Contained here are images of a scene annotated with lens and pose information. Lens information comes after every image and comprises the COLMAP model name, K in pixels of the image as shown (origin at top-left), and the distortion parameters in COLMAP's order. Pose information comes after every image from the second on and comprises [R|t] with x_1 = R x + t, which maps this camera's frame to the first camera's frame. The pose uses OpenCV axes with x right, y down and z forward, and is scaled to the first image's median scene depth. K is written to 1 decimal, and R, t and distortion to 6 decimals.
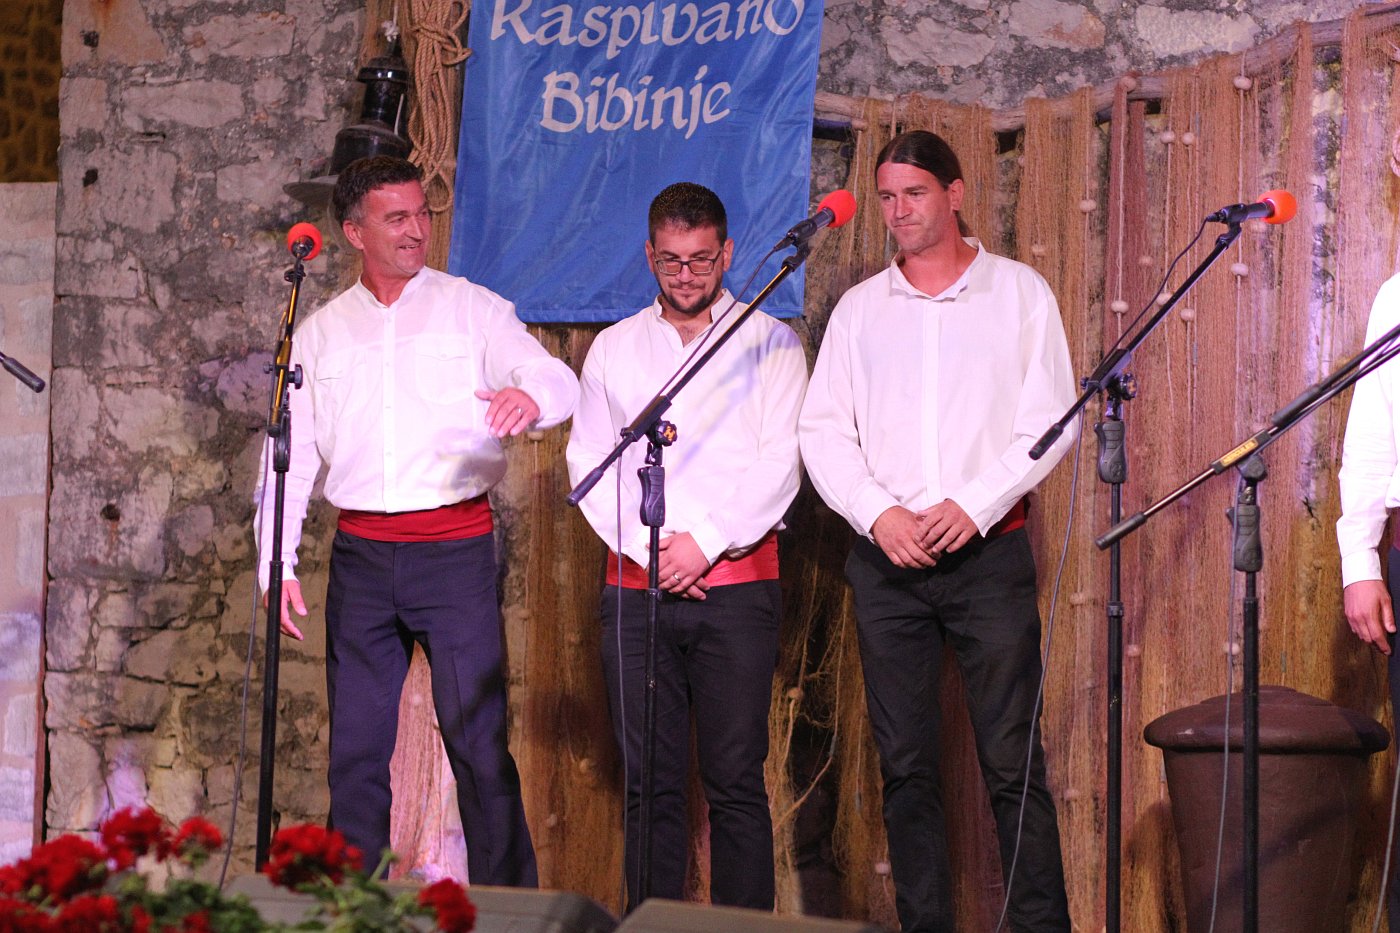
lens RADIAL K [[5308.2, 0, 702.3], [0, 5308.2, 464.0], [0, 0, 1]] dist [-0.116476, 0.000000]
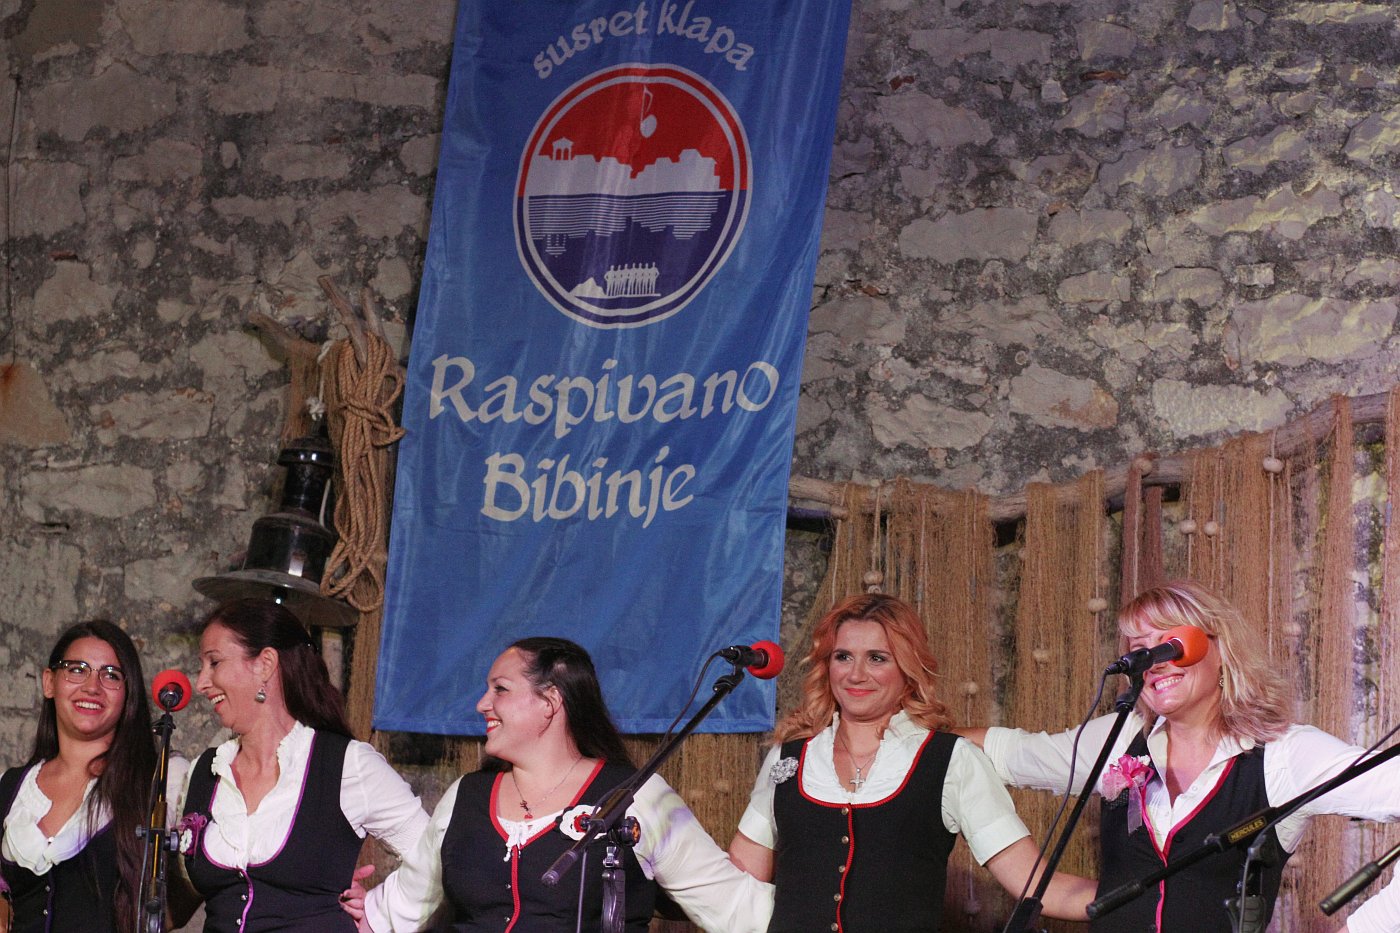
lens RADIAL K [[5308.2, 0, 692.7], [0, 5308.2, 470.5], [0, 0, 1]] dist [-0.116476, 0.000000]
pose [[0.999909, 0.005101, -0.012503, 0.015867], [-0.006144, 0.996374, -0.084857, 0.004022], [0.012025, 0.084926, 0.996315, 0.116212]]
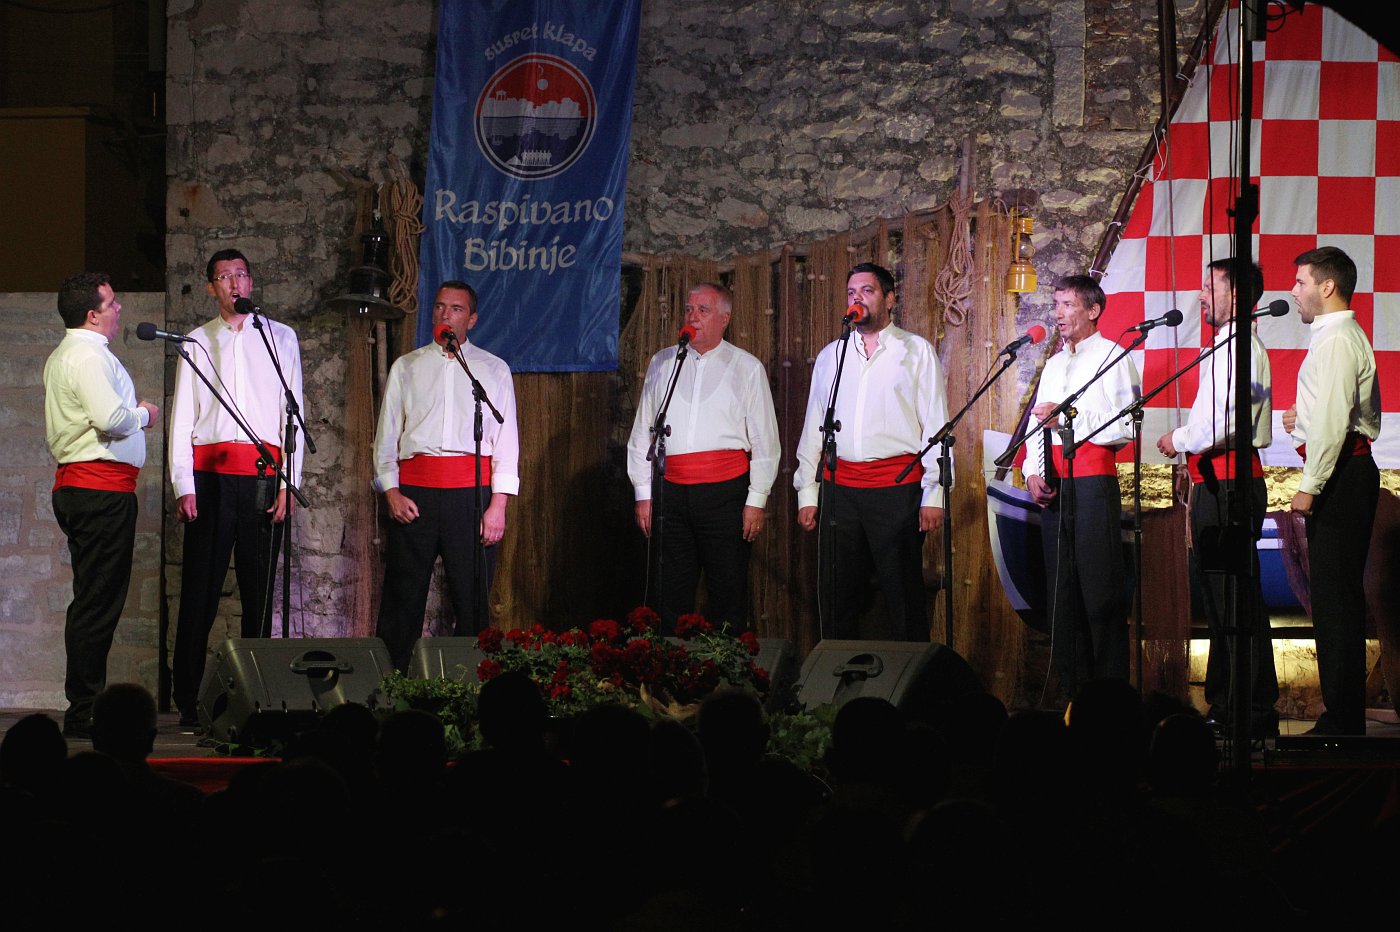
lens RADIAL K [[5308.2, 0, 704.7], [0, 5308.2, 461.6], [0, 0, 1]] dist [-0.116476, 0.000000]
pose [[0.977416, -0.013607, 0.210888, -0.343864], [0.009968, 0.999783, 0.018311, -0.028568], [-0.211091, -0.015795, 0.977339, -0.848982]]
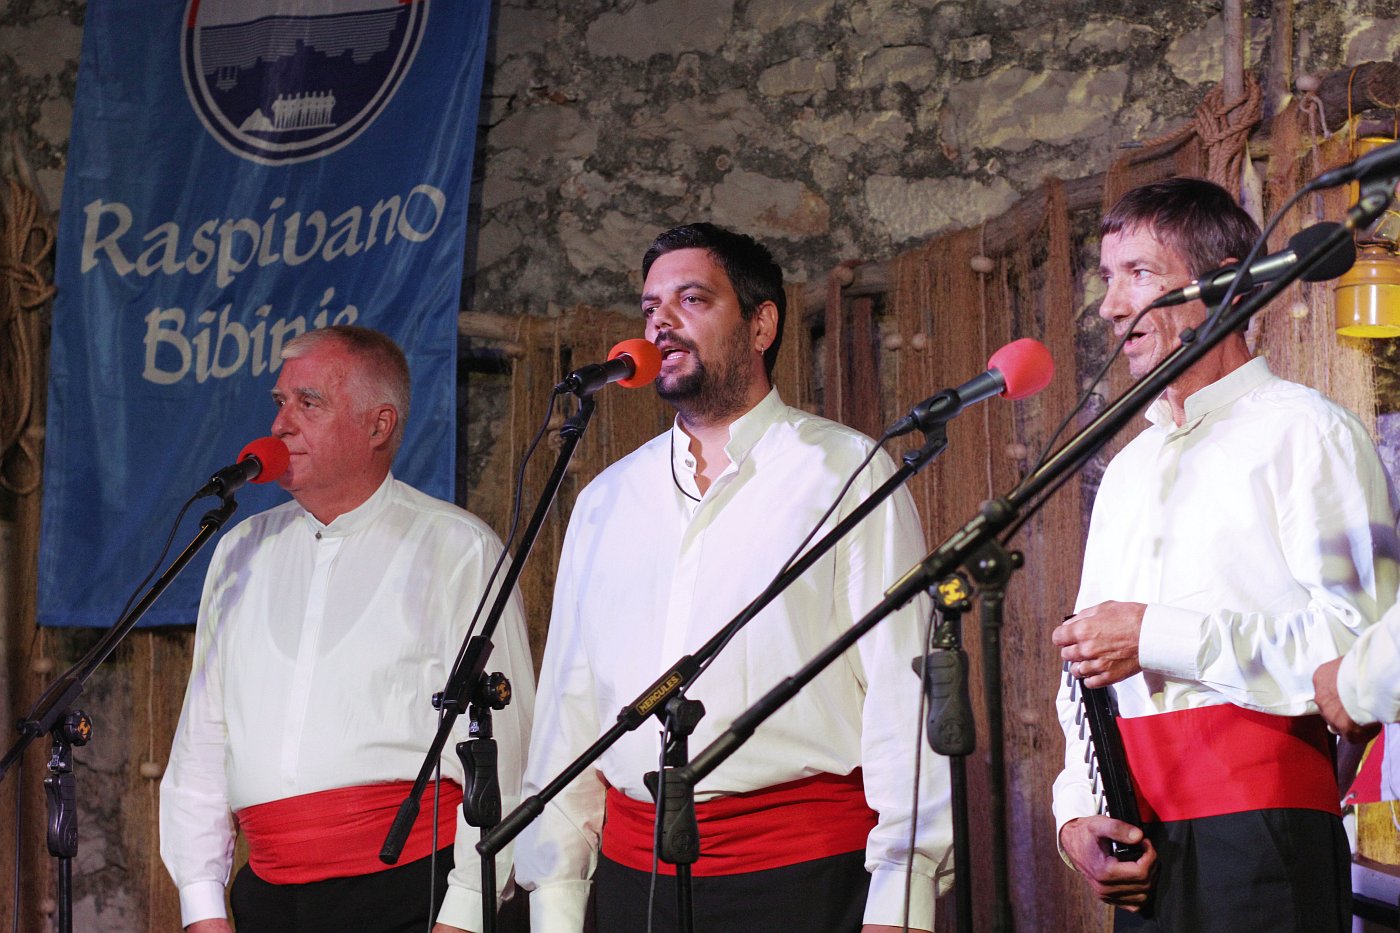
lens RADIAL K [[5308.2, 0, 706.9], [0, 5308.2, 466.3], [0, 0, 1]] dist [-0.116476, 0.000000]
pose [[0.995165, -0.052998, -0.082688, 0.117603], [0.047542, 0.996646, -0.066607, 0.005851], [0.085940, 0.062354, 0.994347, 0.225499]]
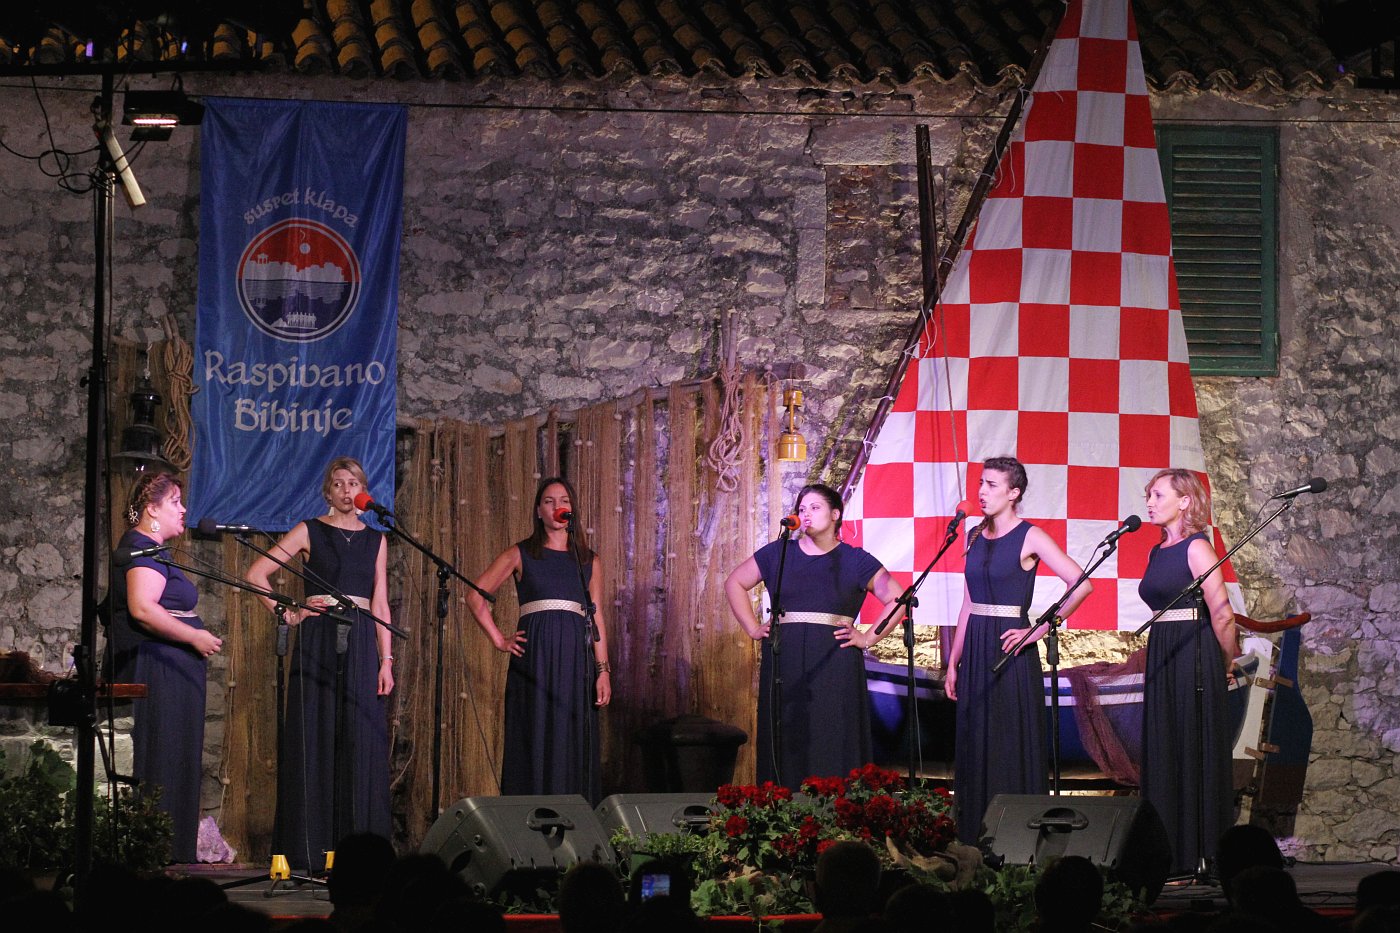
lens RADIAL K [[5308.2, 0, 699.3], [0, 5308.2, 475.1], [0, 0, 1]] dist [-0.116476, 0.000000]
pose [[0.850238, 0.005157, 0.526372, -0.890590], [-0.003350, 0.999985, -0.004386, -0.038741], [-0.526387, 0.001966, 0.850243, -0.703778]]
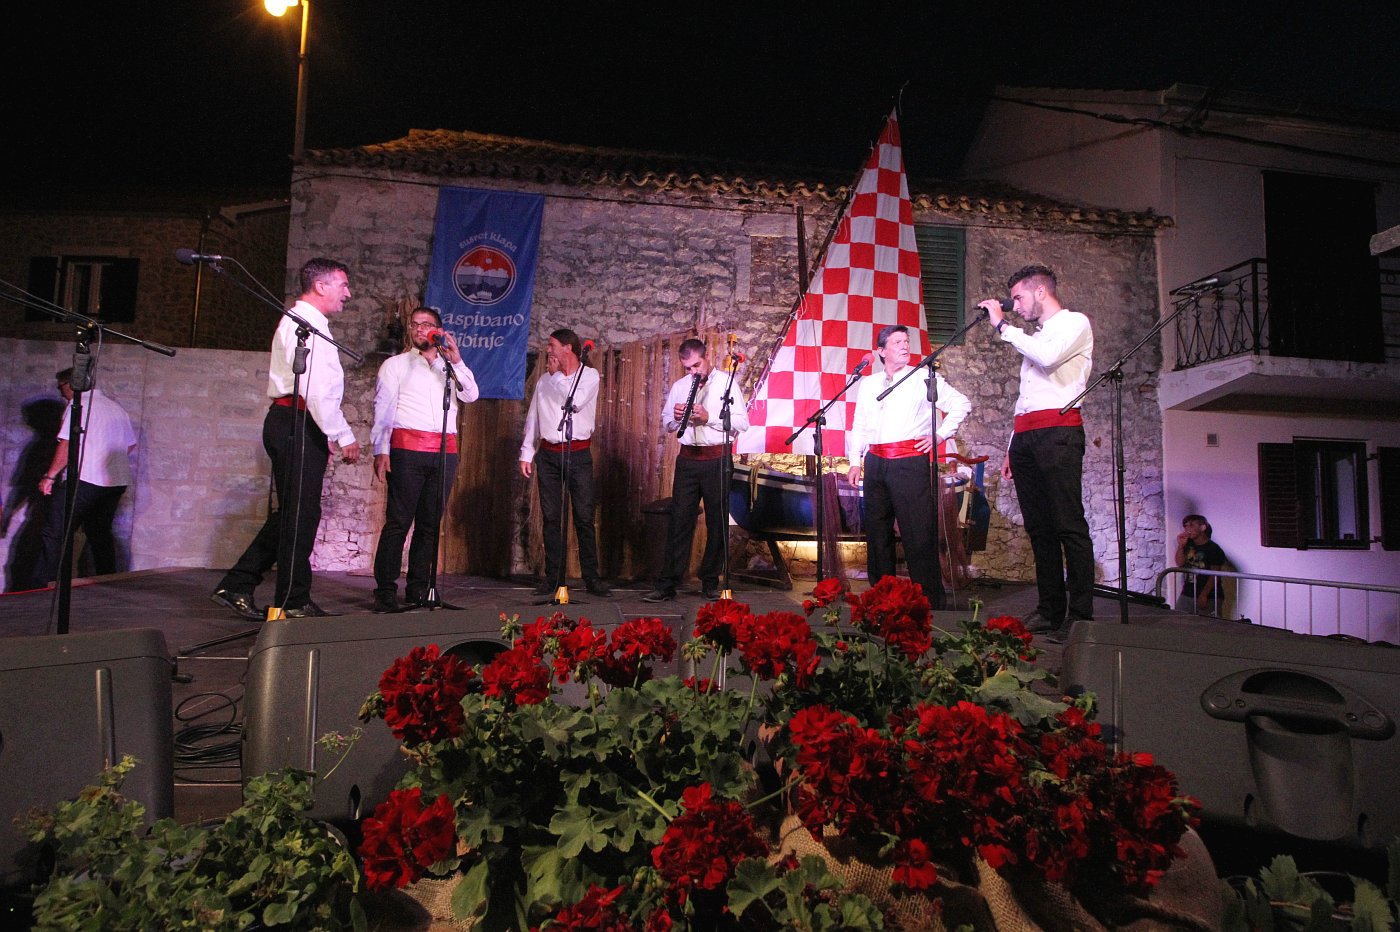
lens RADIAL K [[650.8, 0, 705.1], [0, 650.8, 473.0], [0, 0, 1]] dist [-0.005481, -0.004280]
pose [[0.870557, 0.029539, 0.491180, -0.091284], [-0.023868, 0.999556, -0.017808, 0.029234], [-0.491489, 0.003779, 0.870876, 0.519686]]
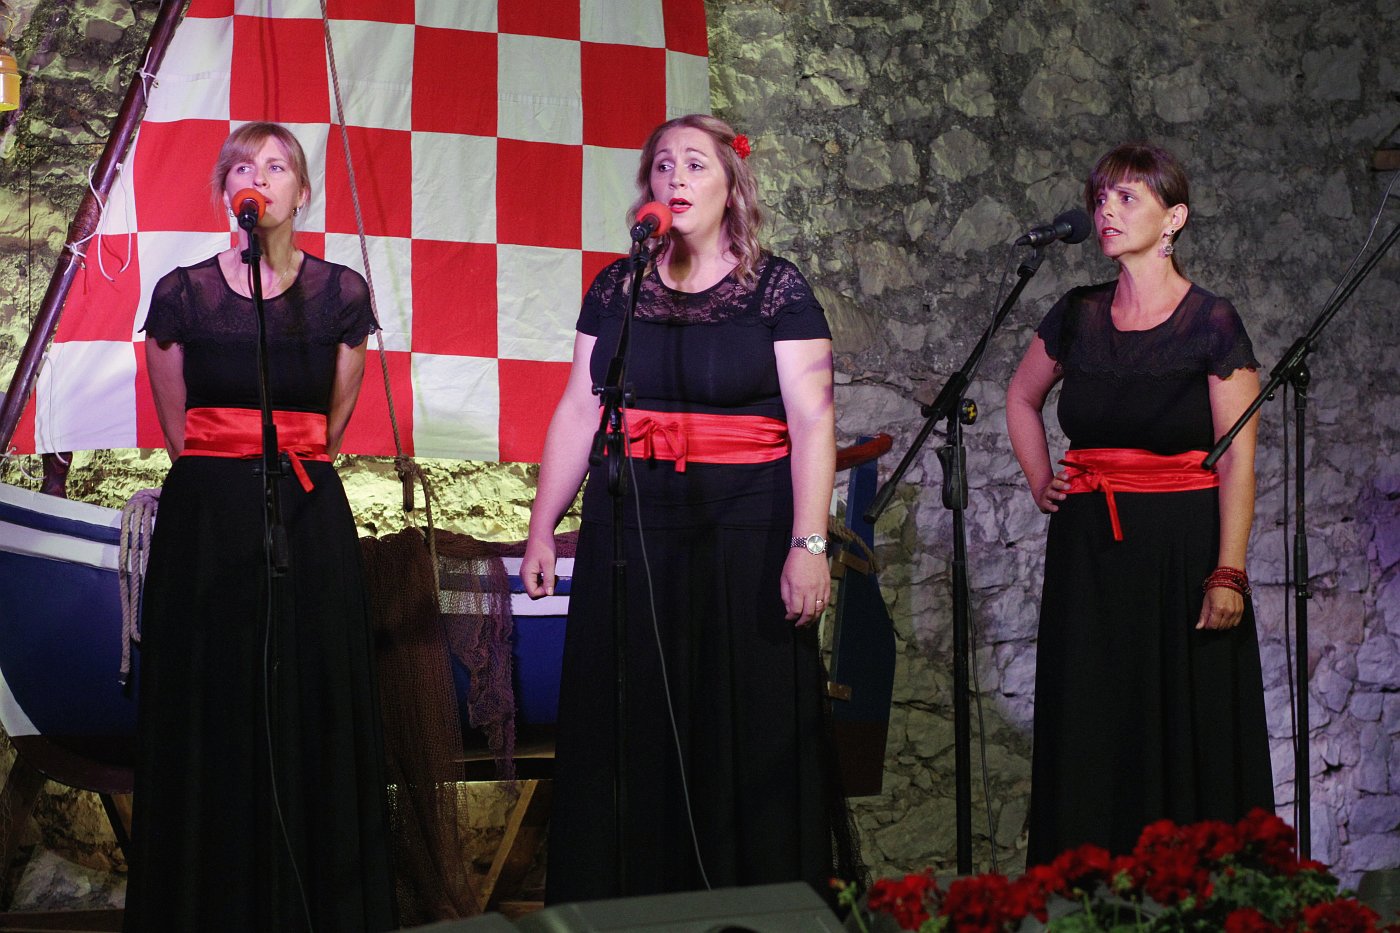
lens RADIAL K [[5308.2, 0, 697.5], [0, 5308.2, 470.9], [0, 0, 1]] dist [-0.116476, 0.000000]
pose [[0.557594, -0.005635, 0.830095, -0.551330], [-0.018054, 0.999658, 0.018913, -0.009075], [-0.829918, -0.025533, 0.557302, 0.290078]]
